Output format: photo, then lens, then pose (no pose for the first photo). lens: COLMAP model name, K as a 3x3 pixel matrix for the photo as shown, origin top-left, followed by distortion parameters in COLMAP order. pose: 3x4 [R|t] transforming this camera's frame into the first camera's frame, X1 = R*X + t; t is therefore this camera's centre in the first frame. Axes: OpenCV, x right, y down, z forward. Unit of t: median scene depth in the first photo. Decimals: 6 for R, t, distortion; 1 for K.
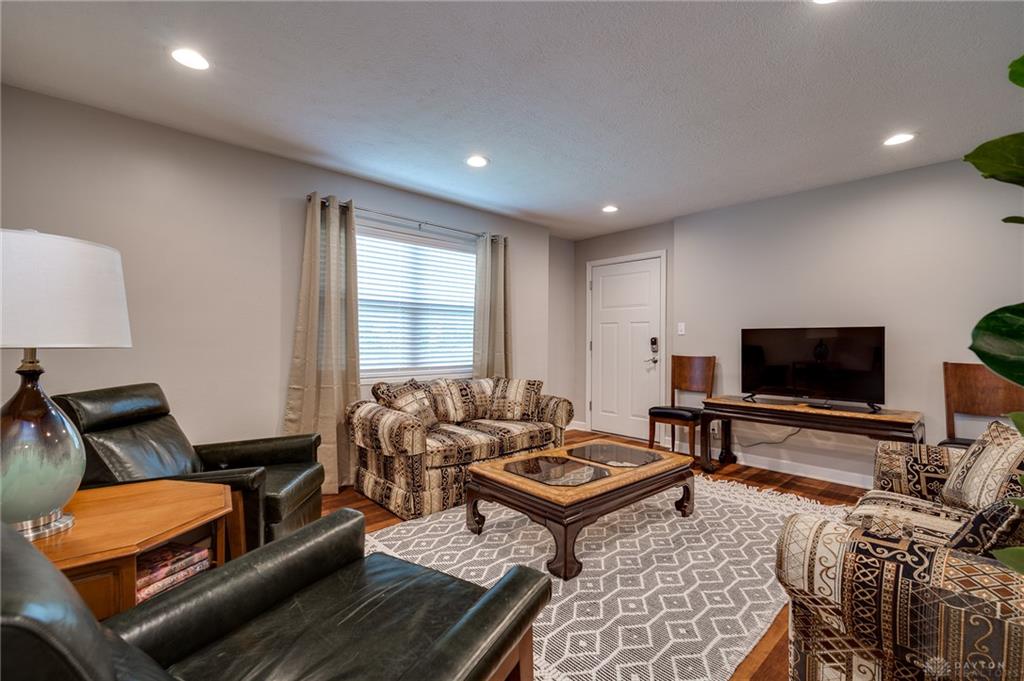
lens RADIAL K [[439.5, 0, 517.7], [0, 439.5, 344.0], [0, 0, 1]] dist [-0.000244, -0.000074]
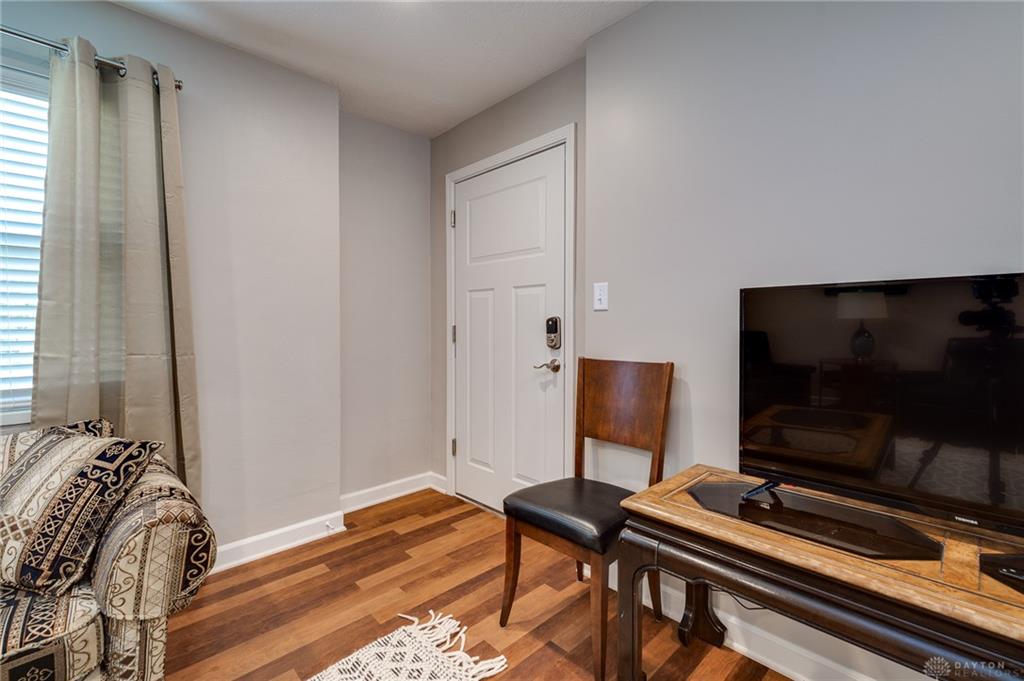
lens RADIAL K [[449.2, 0, 514.6], [0, 449.2, 334.7], [0, 0, 1]] dist [0.000275, -0.000023]
pose [[0.999937, -0.003512, 0.010621, 0.289458], [0.003335, 0.999857, 0.016560, -0.004453], [-0.010678, -0.016523, 0.999806, 0.570680]]
